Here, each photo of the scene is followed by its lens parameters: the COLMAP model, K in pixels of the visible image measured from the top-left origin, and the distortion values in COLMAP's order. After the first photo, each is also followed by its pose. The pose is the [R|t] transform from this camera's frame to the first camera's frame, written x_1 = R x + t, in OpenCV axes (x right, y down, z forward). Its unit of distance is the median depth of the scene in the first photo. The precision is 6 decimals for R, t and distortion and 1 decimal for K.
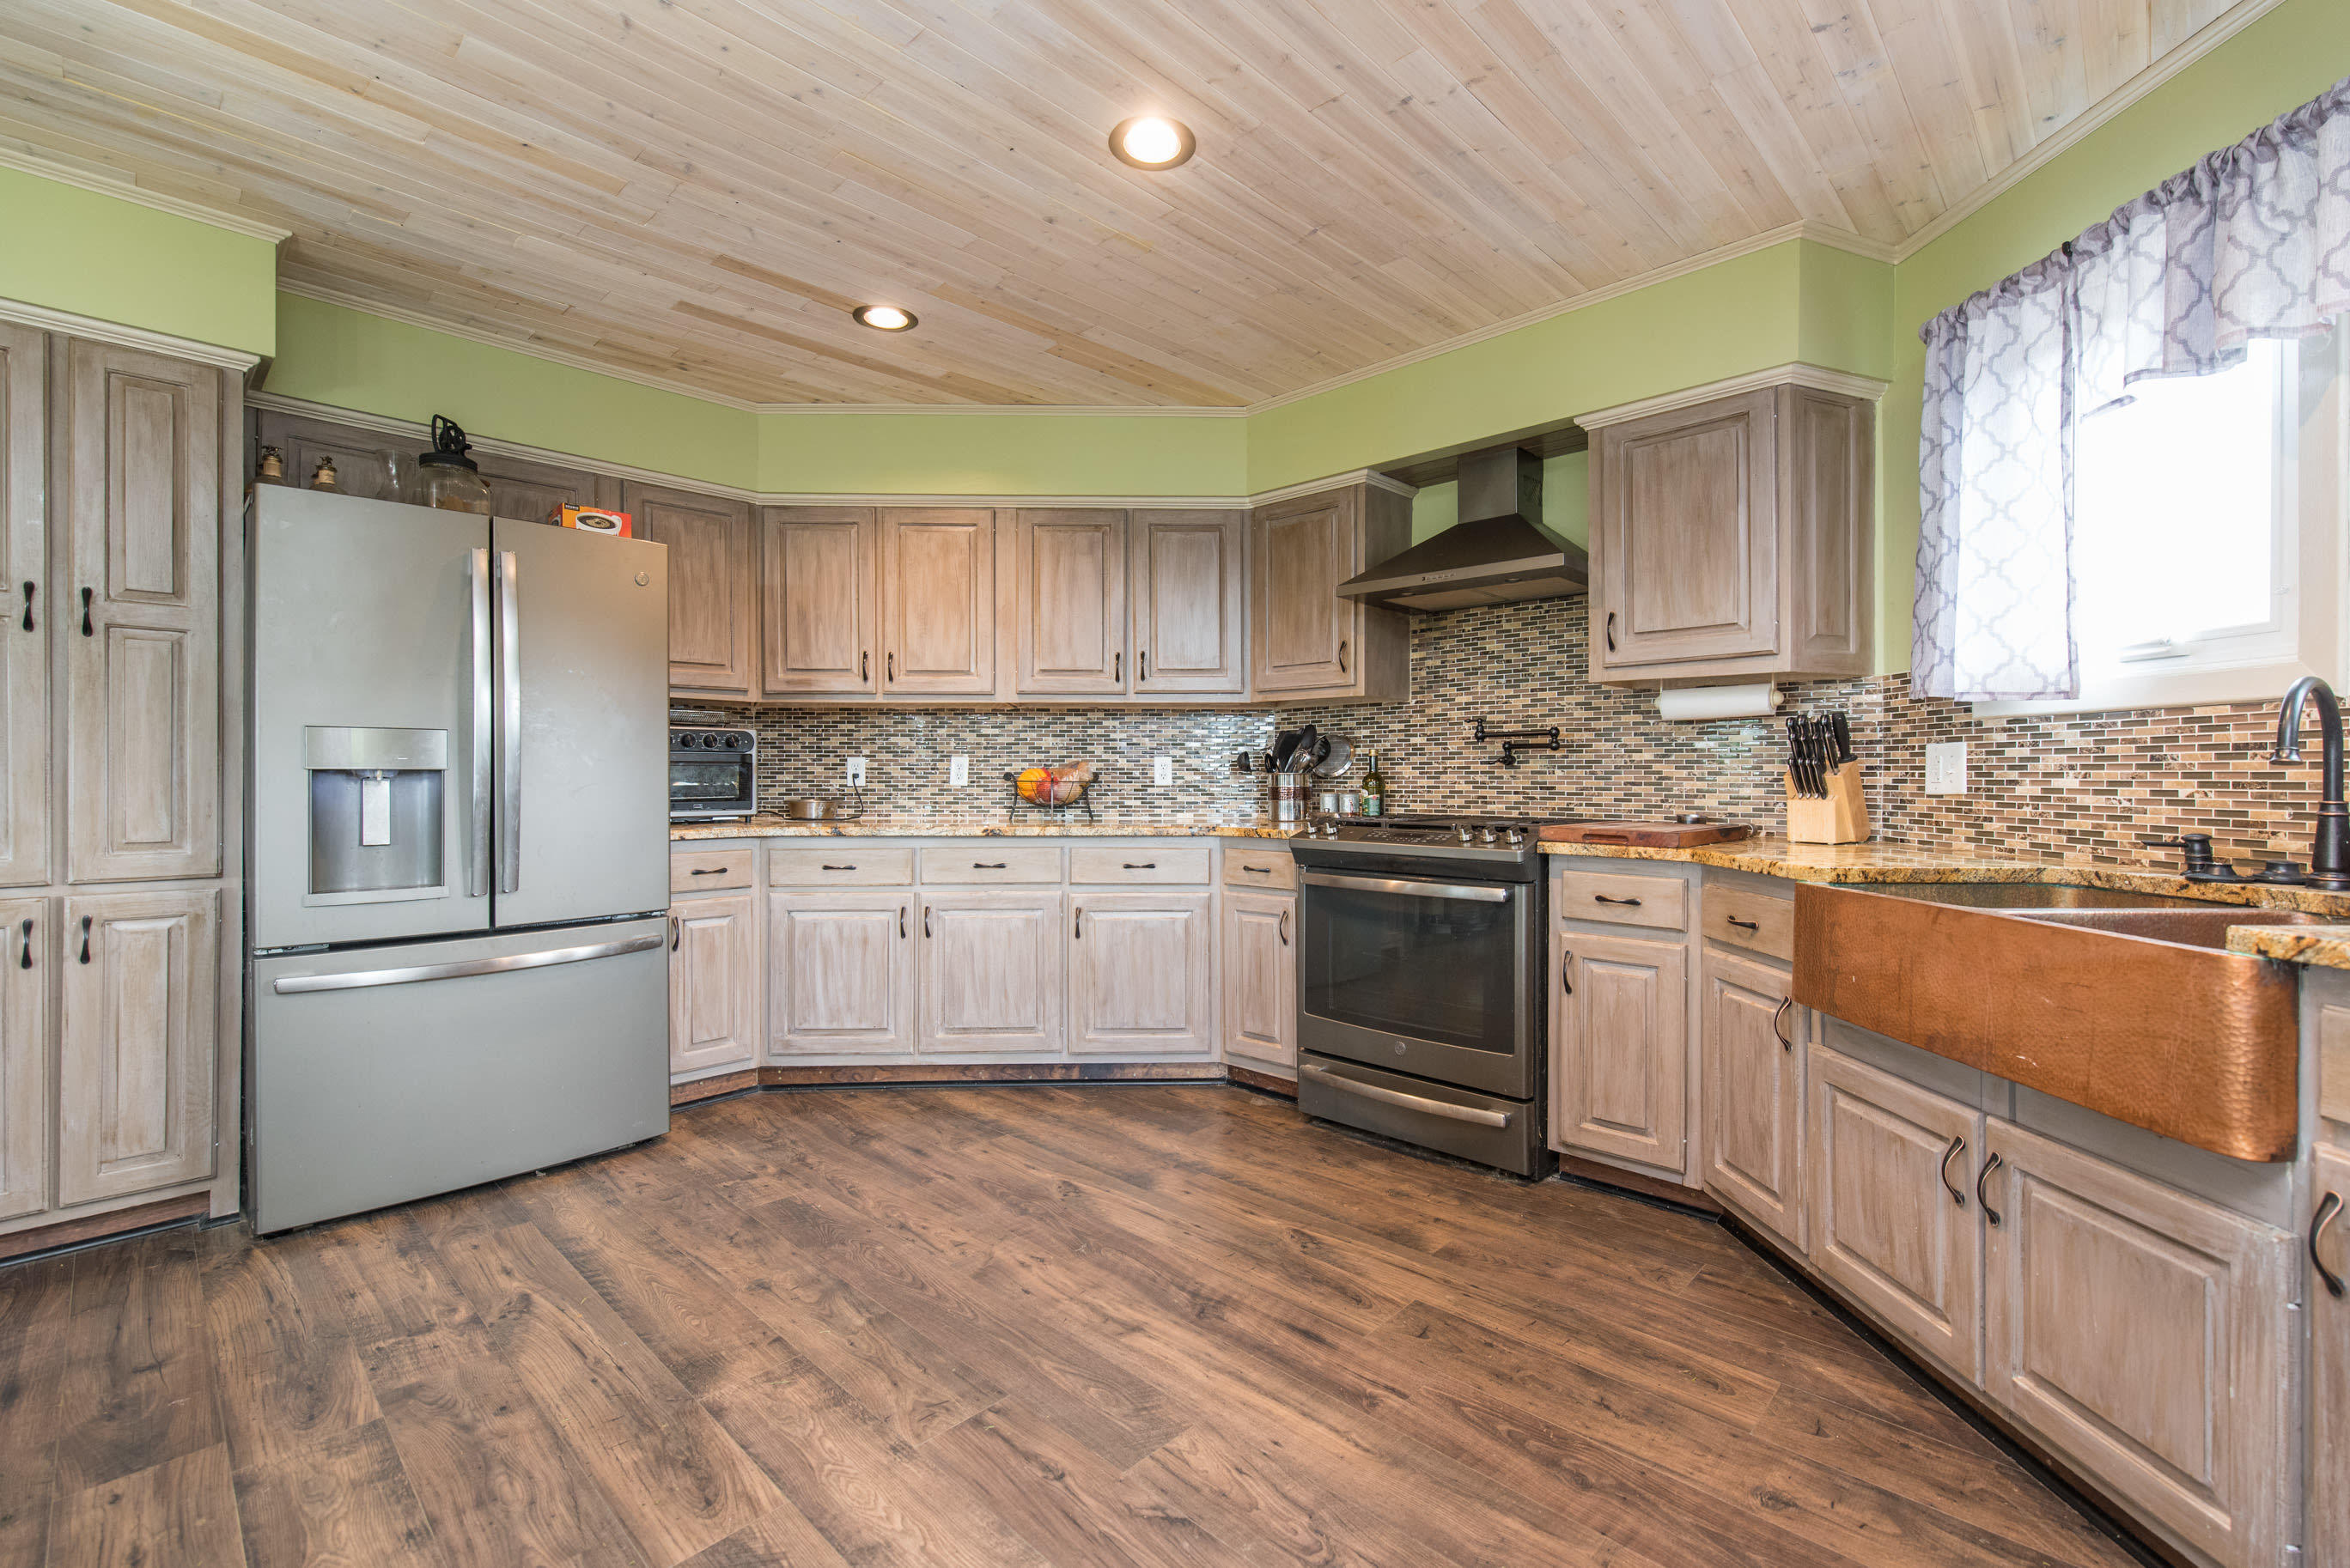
lens RADIAL K [[1008.2, 0, 1178.4], [0, 1008.2, 776.4], [0, 0, 1]] dist [-0.001083, -0.000992]
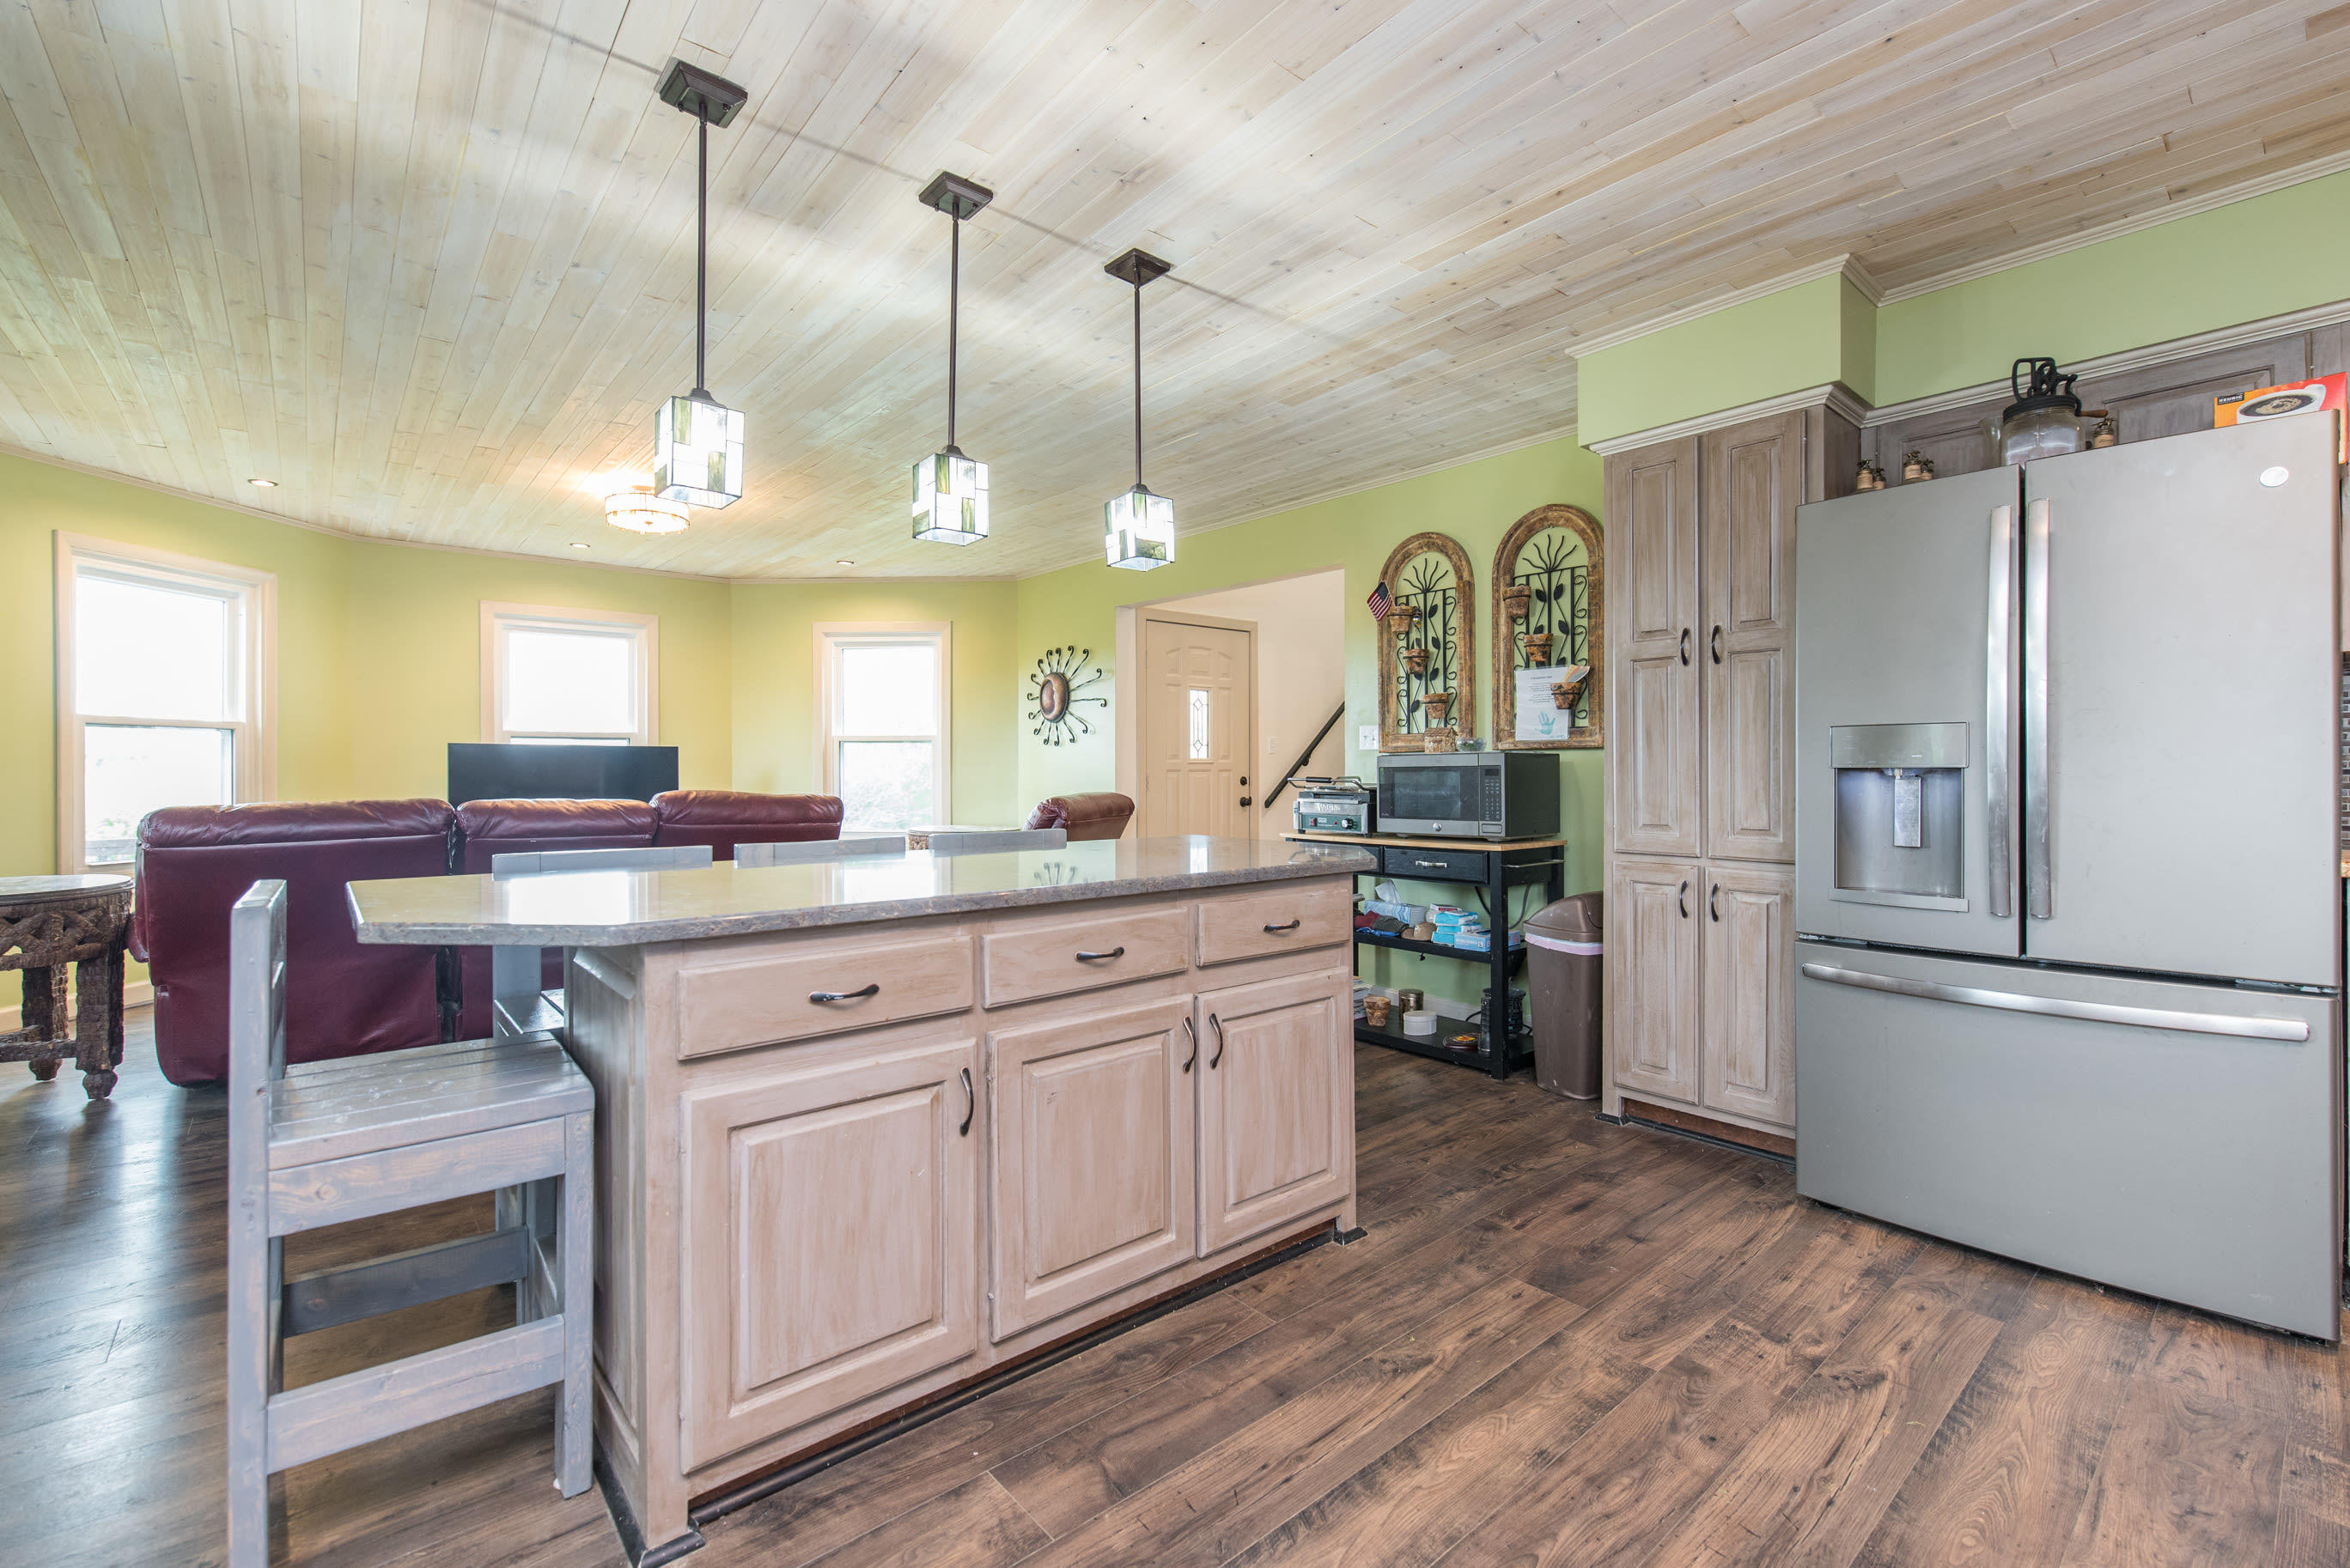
lens RADIAL K [[1008.2, 0, 1185.7], [0, 1008.2, 776.8], [0, 0, 1]] dist [-0.001083, -0.000992]
pose [[-0.094512, 0.004795, -0.995512, 0.228257], [-0.001778, 0.999986, 0.004985, -0.001908], [0.995522, 0.002241, -0.094502, 0.420279]]
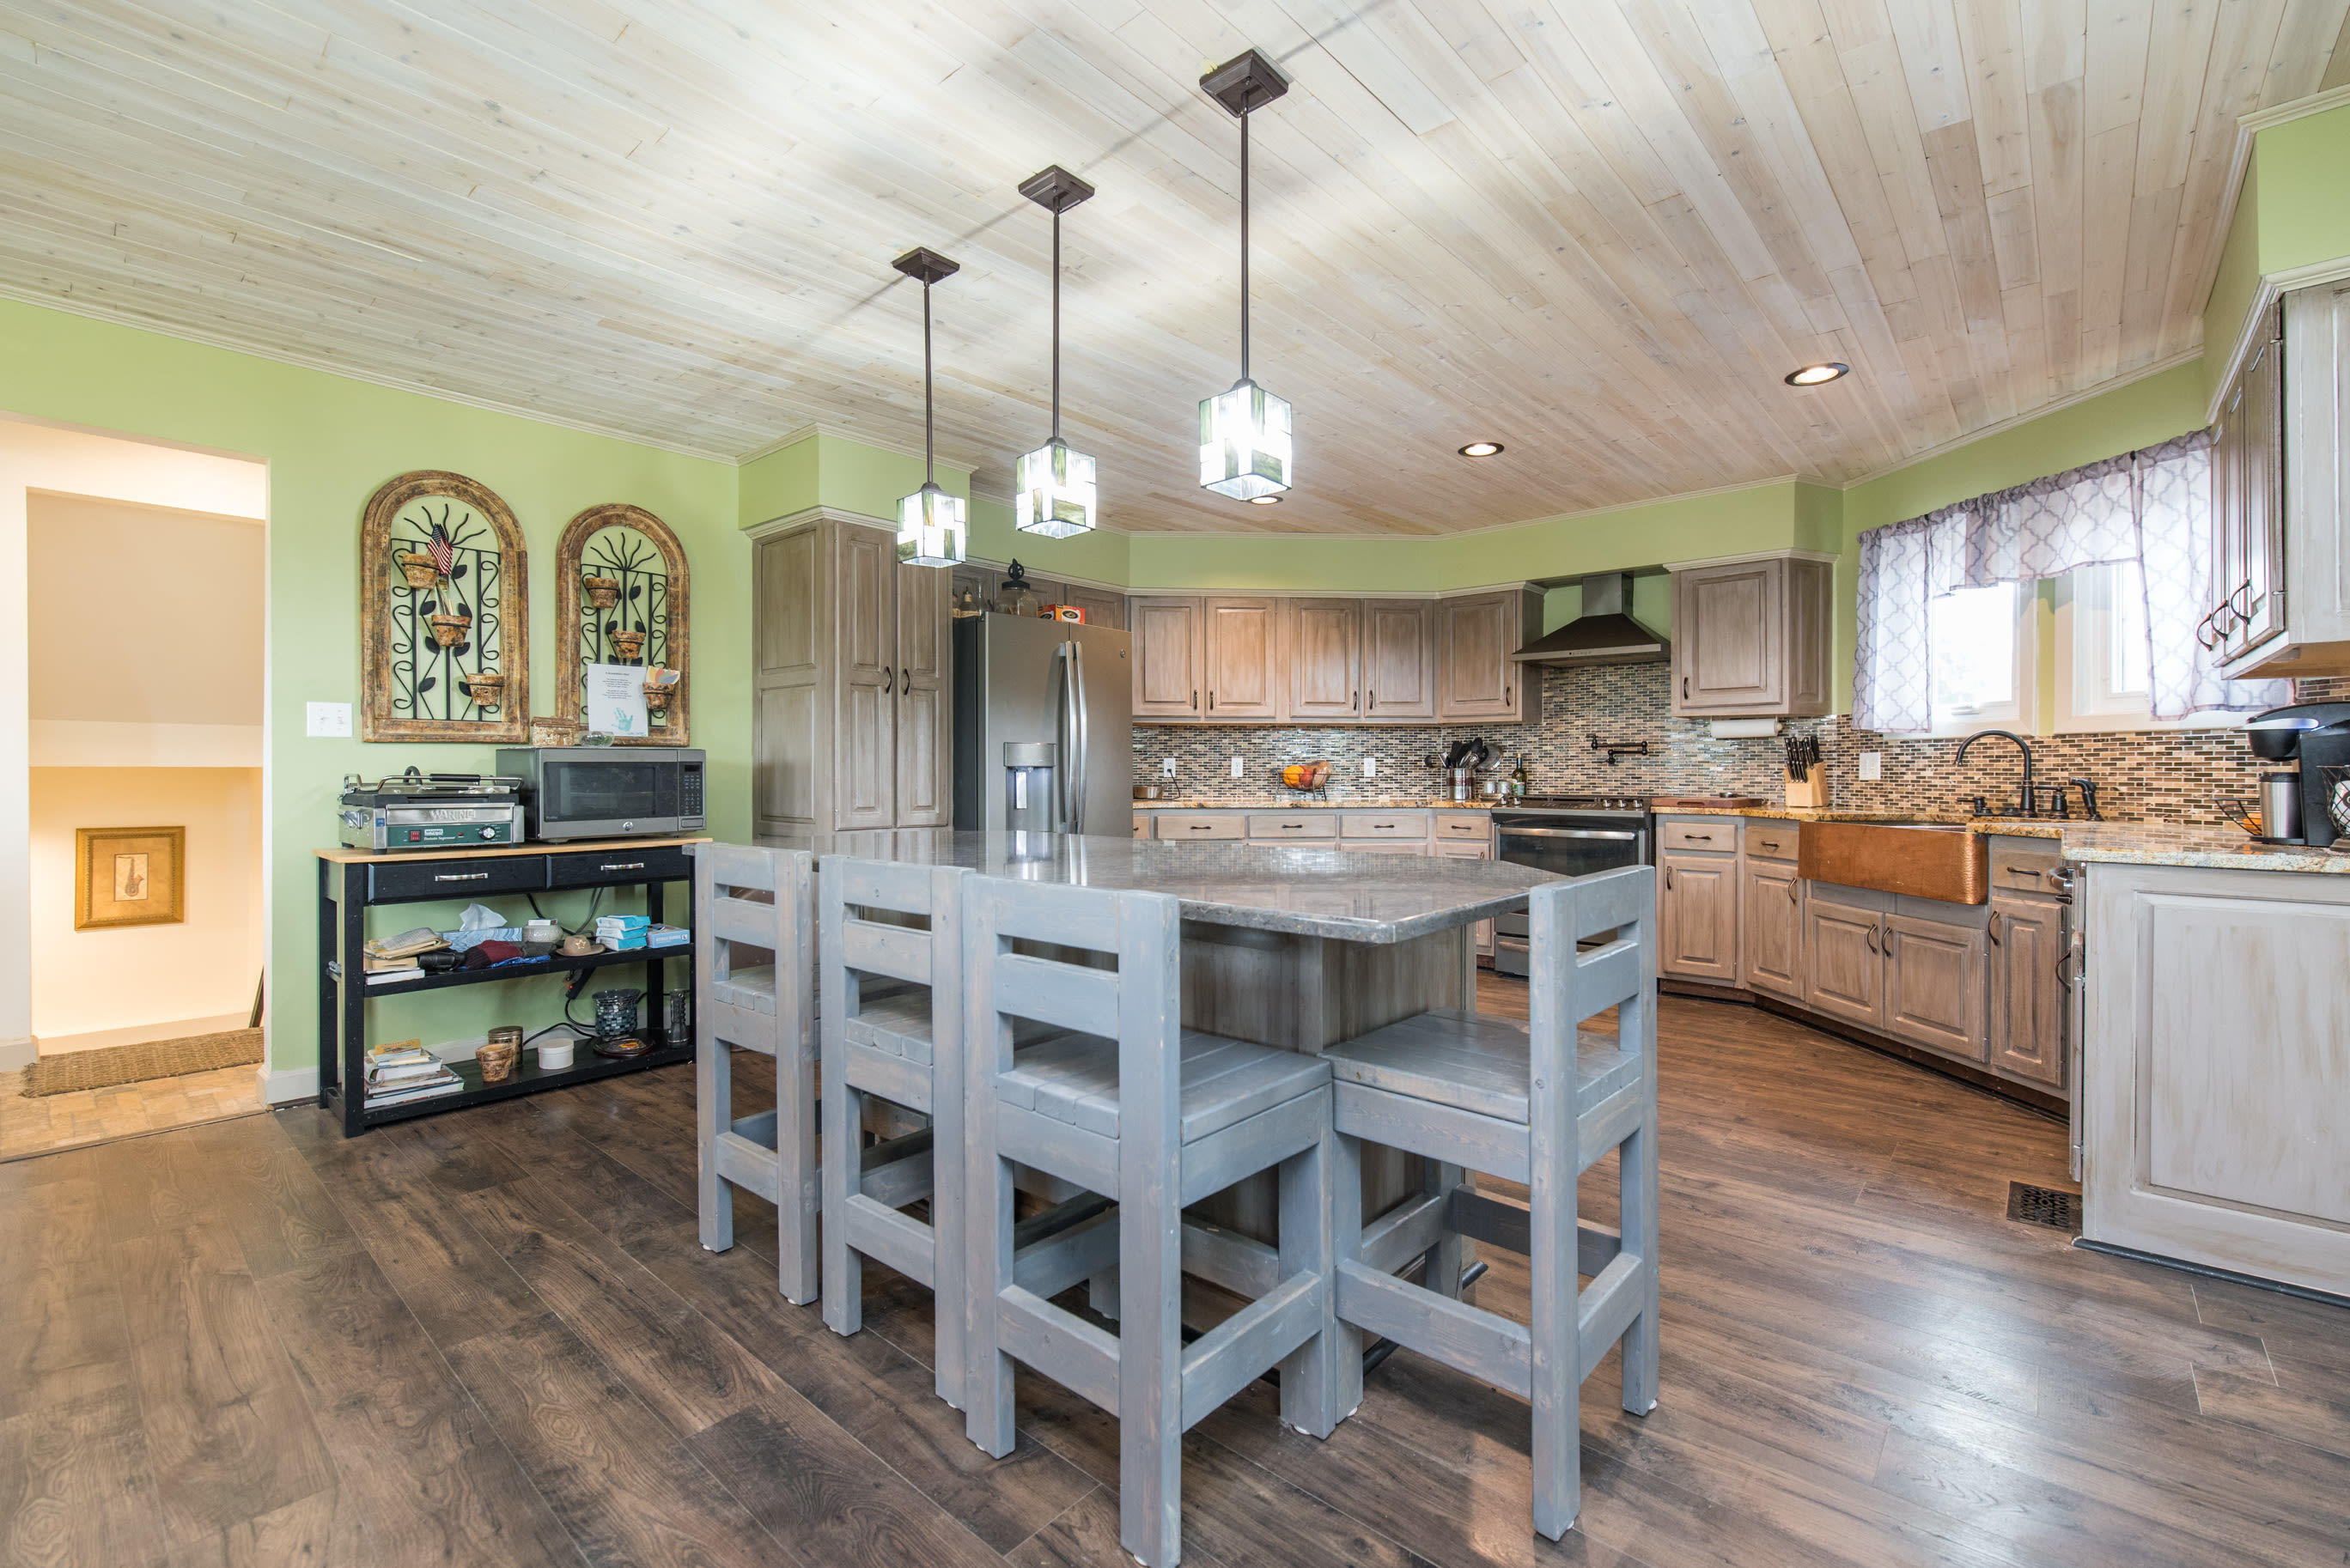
lens RADIAL K [[1008.2, 0, 1172.2], [0, 1008.2, 773.6], [0, 0, 1]] dist [-0.001083, -0.000992]
pose [[0.999074, 0.000227, 0.043034, -0.625725], [-0.000283, 0.999999, 0.001299, 0.003847], [-0.043034, -0.001310, 0.999073, -0.830445]]
